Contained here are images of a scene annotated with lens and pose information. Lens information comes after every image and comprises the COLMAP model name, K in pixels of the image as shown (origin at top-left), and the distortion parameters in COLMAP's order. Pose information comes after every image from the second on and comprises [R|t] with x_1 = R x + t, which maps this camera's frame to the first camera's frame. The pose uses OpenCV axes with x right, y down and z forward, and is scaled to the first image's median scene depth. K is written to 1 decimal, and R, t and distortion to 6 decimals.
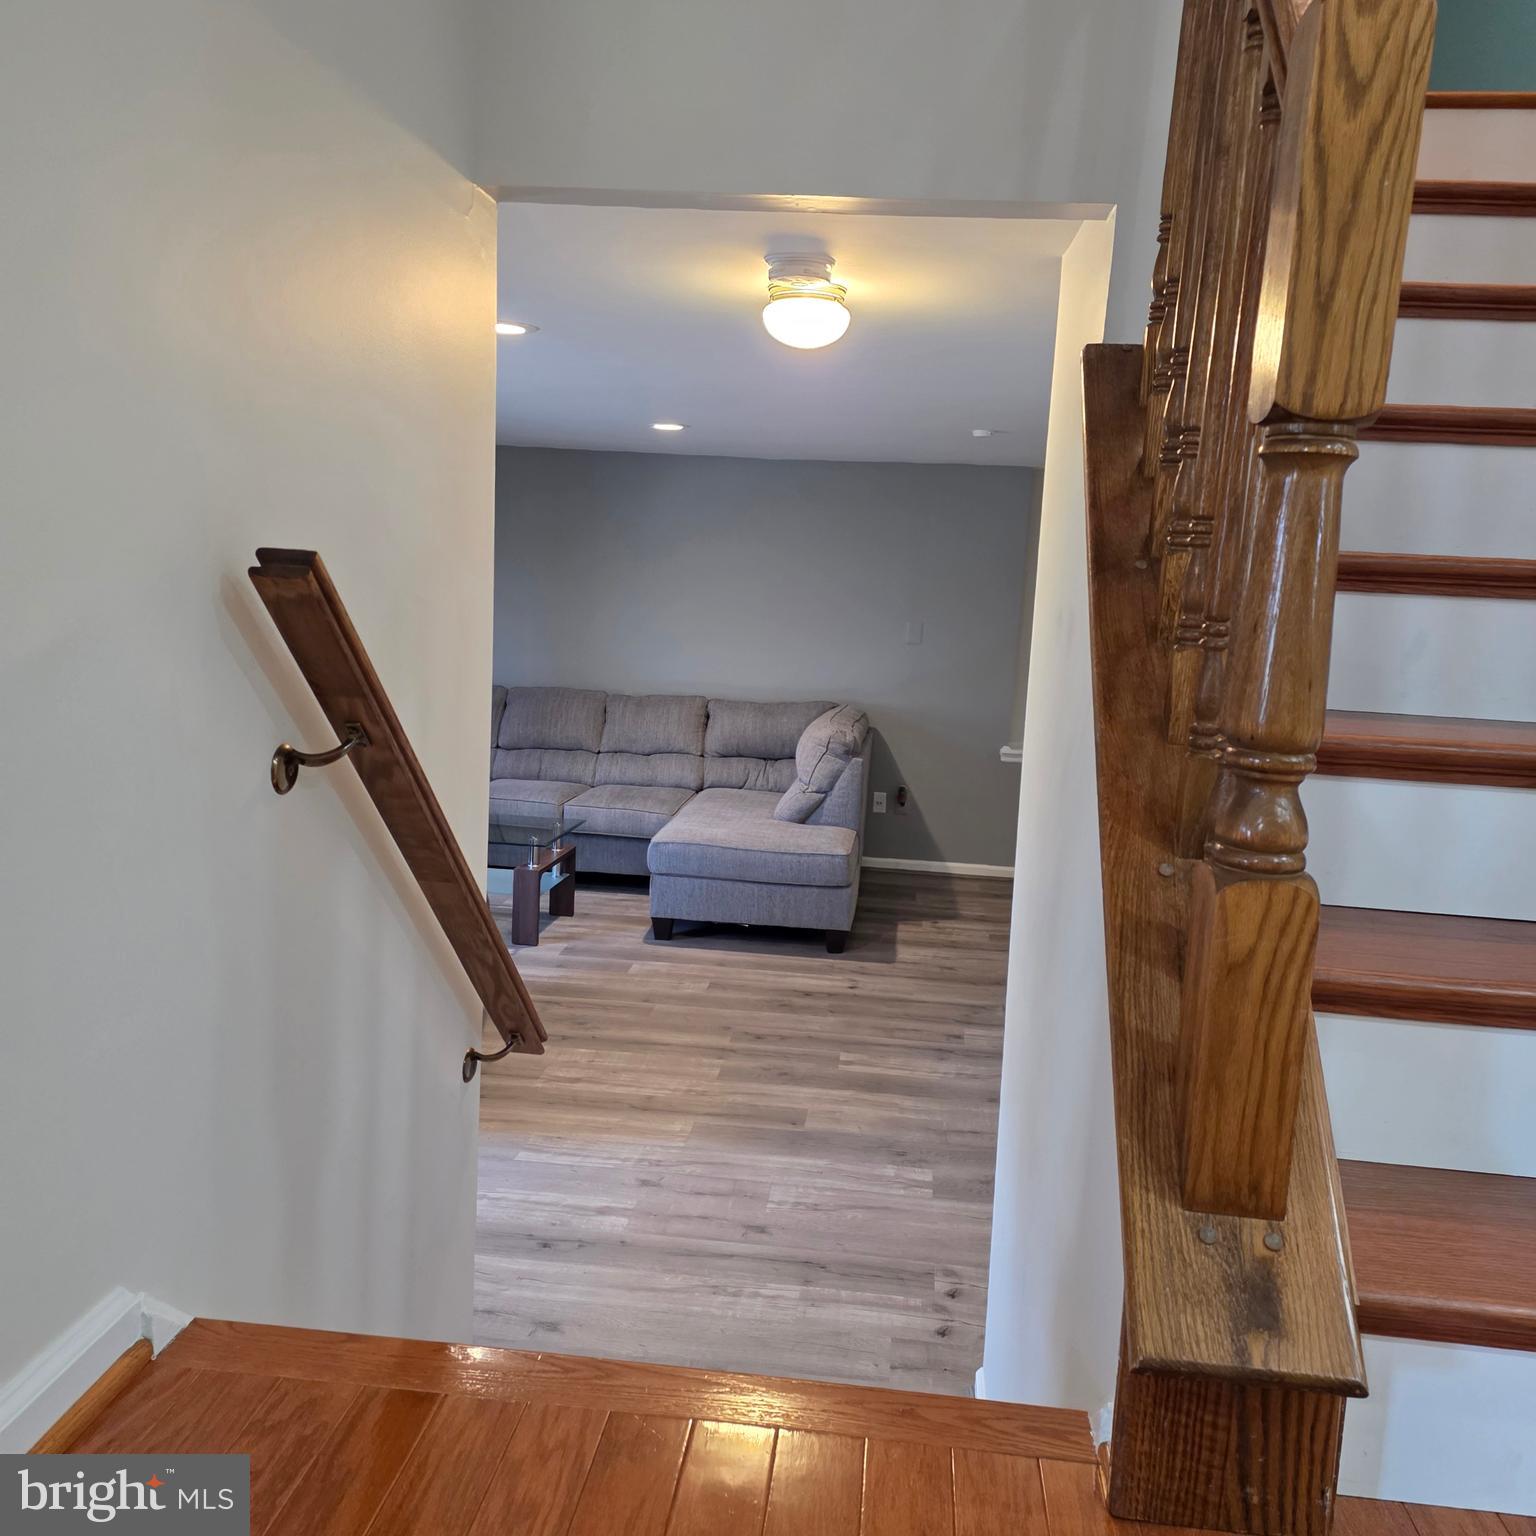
lens RADIAL K [[1353.6, 0, 773.0], [0, 1353.6, 755.3], [0, 0, 1]] dist [0.109389, -0.117154]
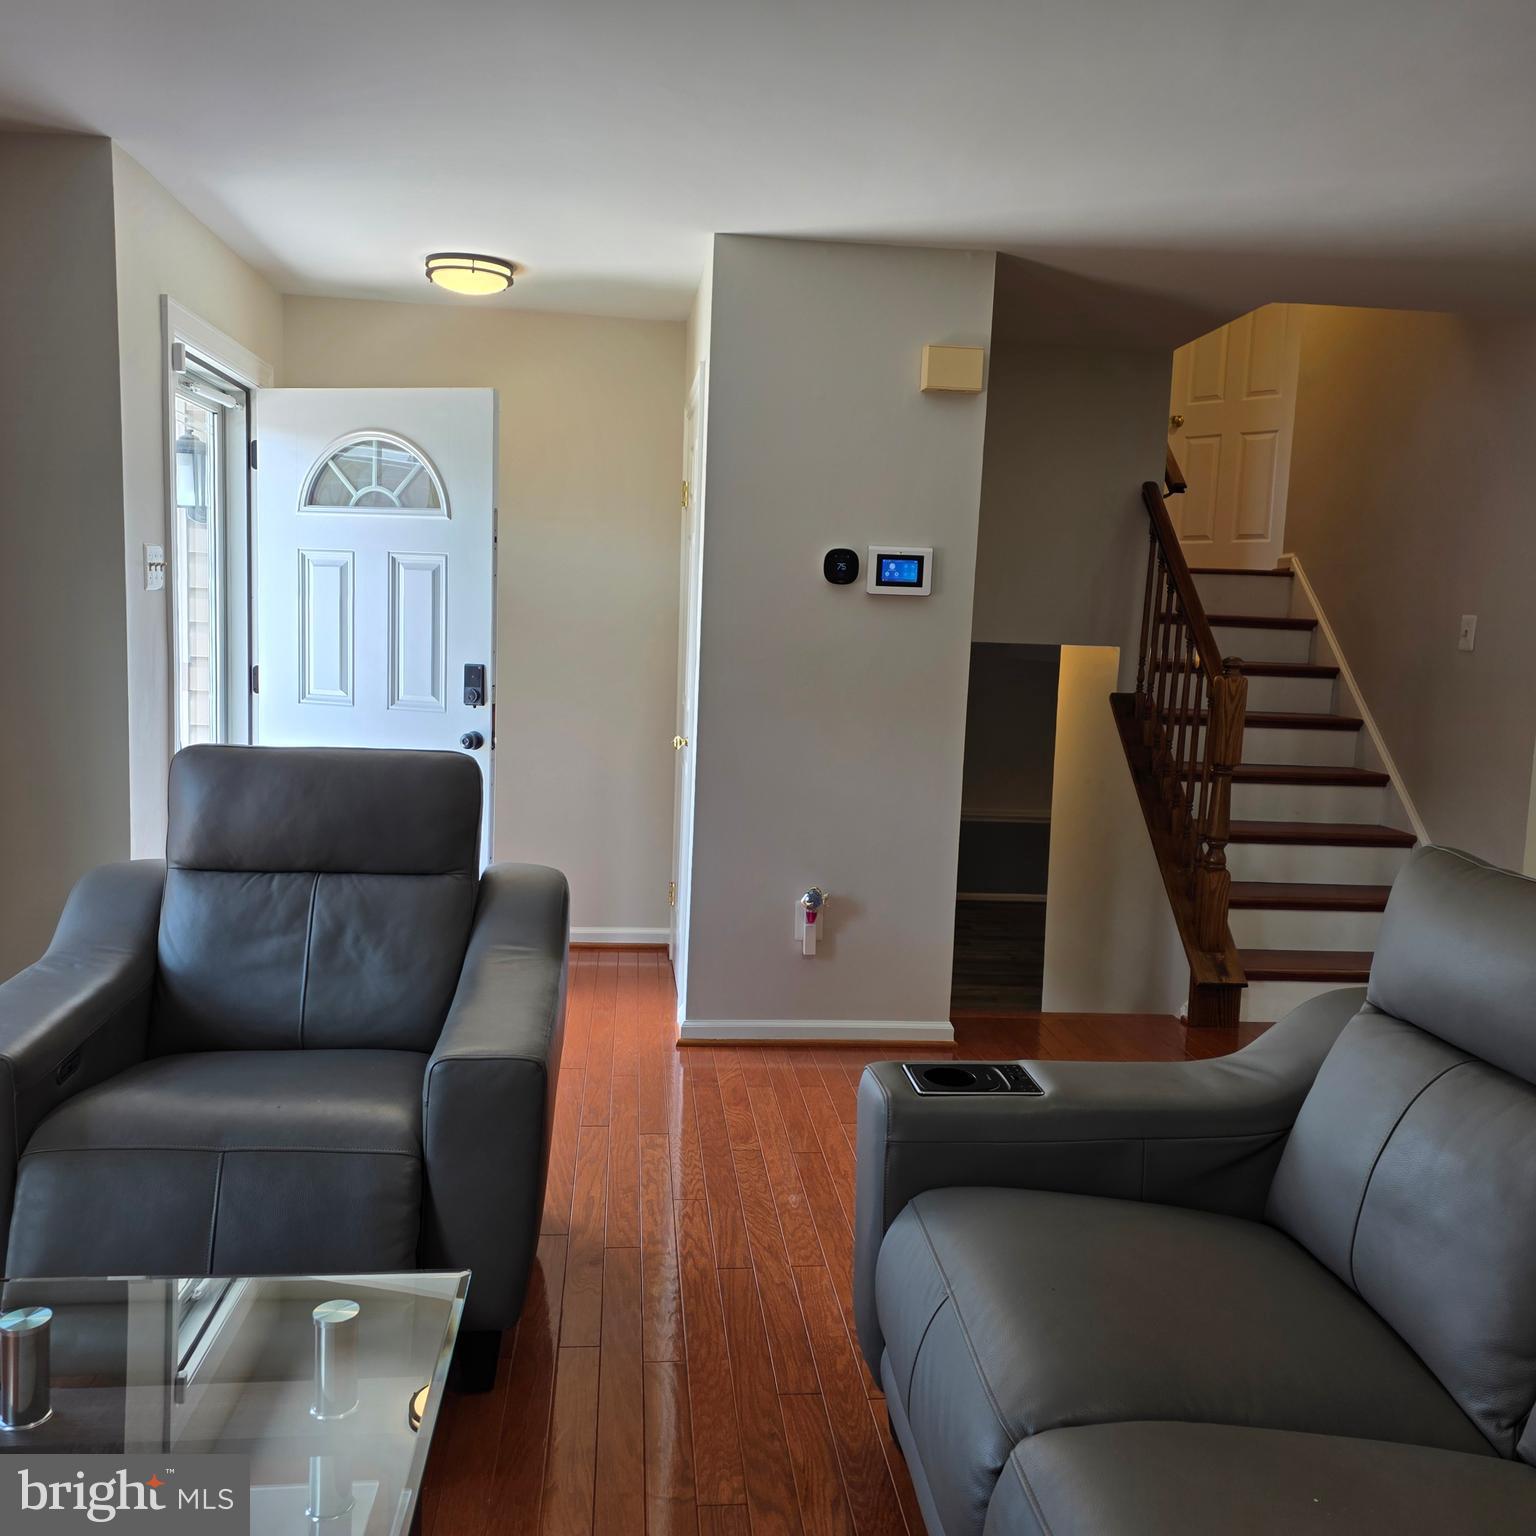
lens RADIAL K [[1353.6, 0, 762.3], [0, 1353.6, 762.7], [0, 0, 1]] dist [0.109389, -0.117154]
pose [[0.980323, -0.034107, 0.194431, -0.440653], [0.040020, 0.998846, -0.026562, -0.045109], [-0.193301, 0.033821, 0.980556, -0.693745]]
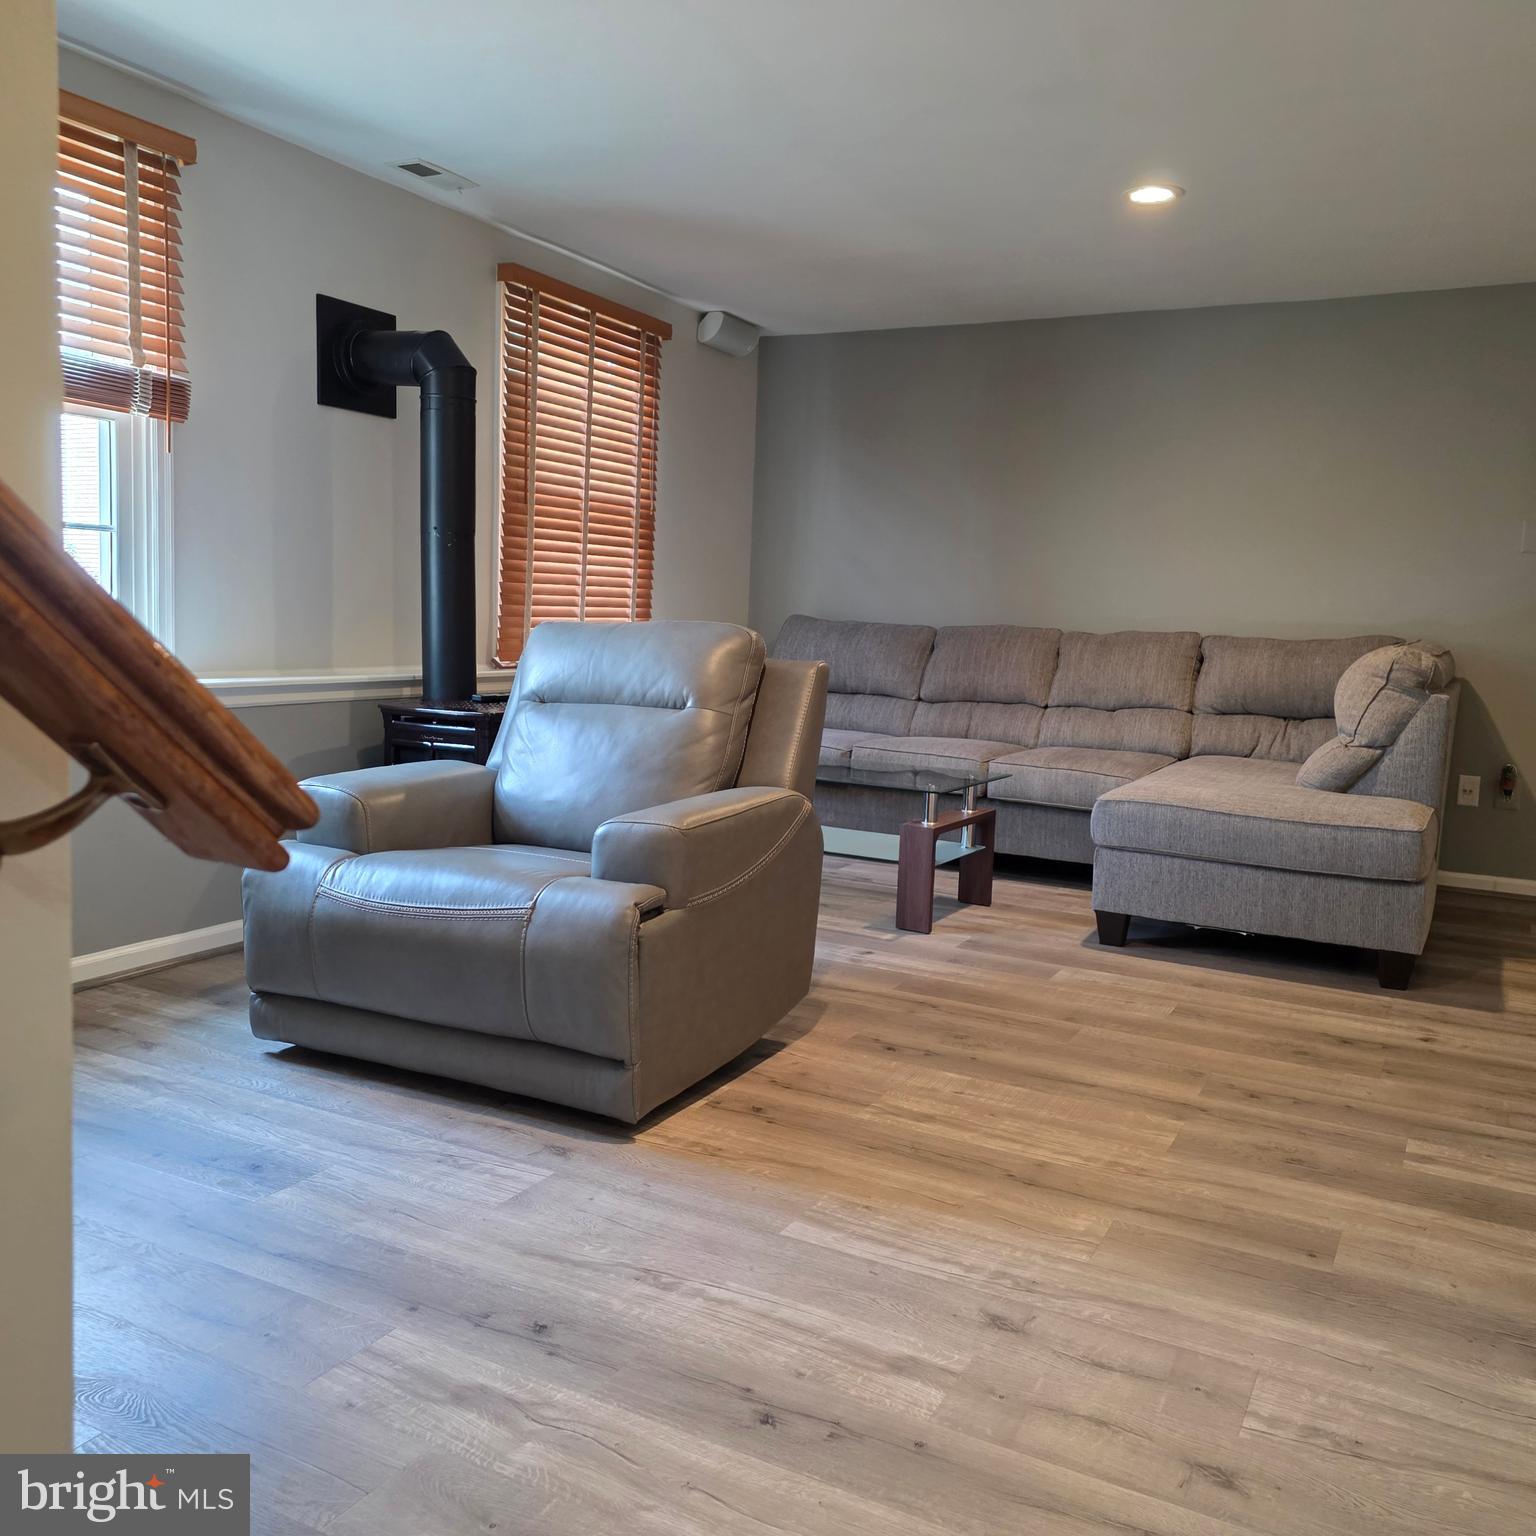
lens RADIAL K [[1353.6, 0, 754.2], [0, 1353.6, 755.5], [0, 0, 1]] dist [0.109389, -0.117154]
pose [[0.926974, 0.027769, -0.374096, 0.009554], [-0.044511, 0.998353, -0.036188, 0.101552], [0.372475, 0.050197, 0.926684, 0.395875]]
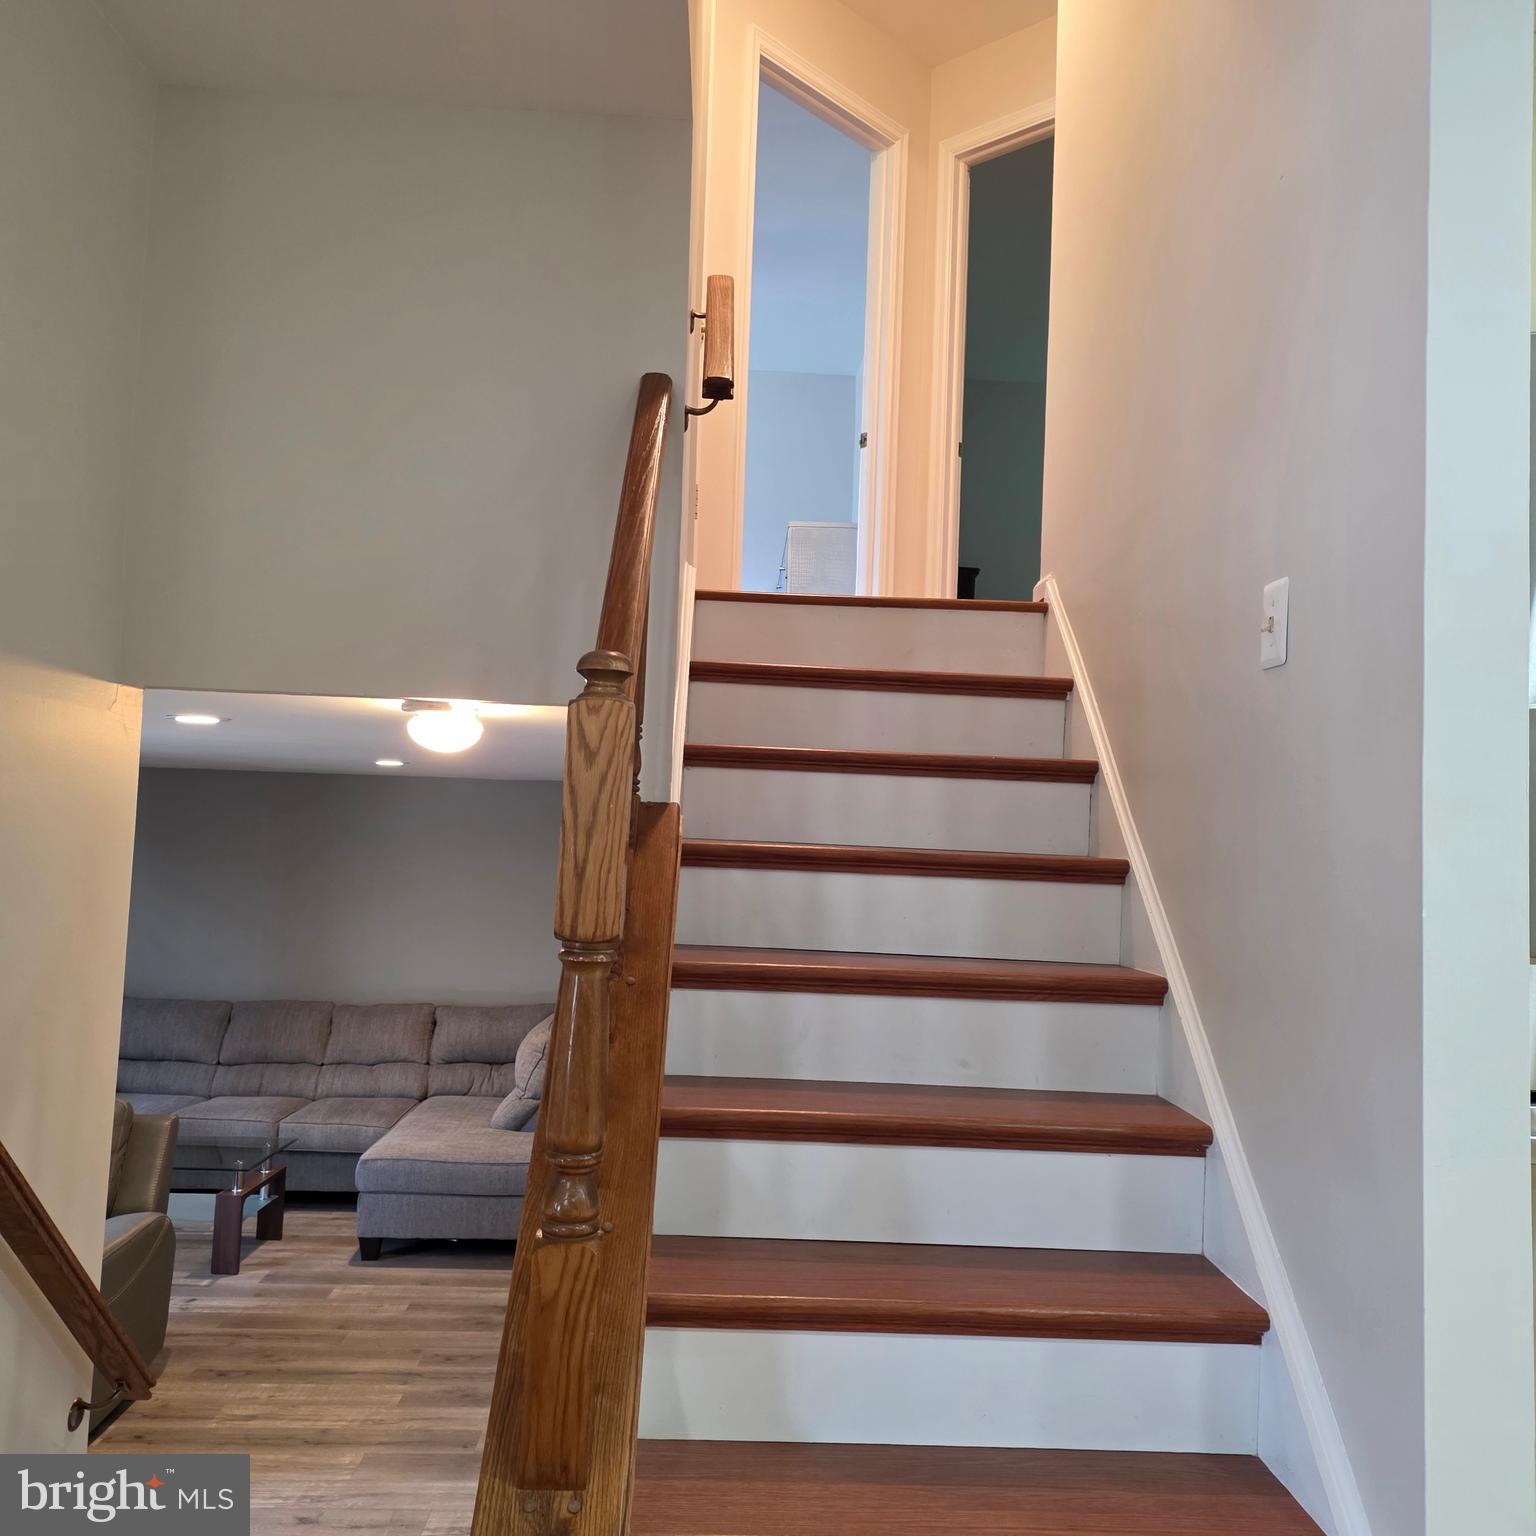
lens RADIAL K [[1353.6, 0, 754.2], [0, 1353.6, 765.3], [0, 0, 1]] dist [0.109389, -0.117154]
pose [[0.990381, -0.005549, 0.138254, 0.085513], [0.031716, 0.981696, -0.187796, -0.032023], [-0.134681, 0.190375, 0.972429, -0.141610]]
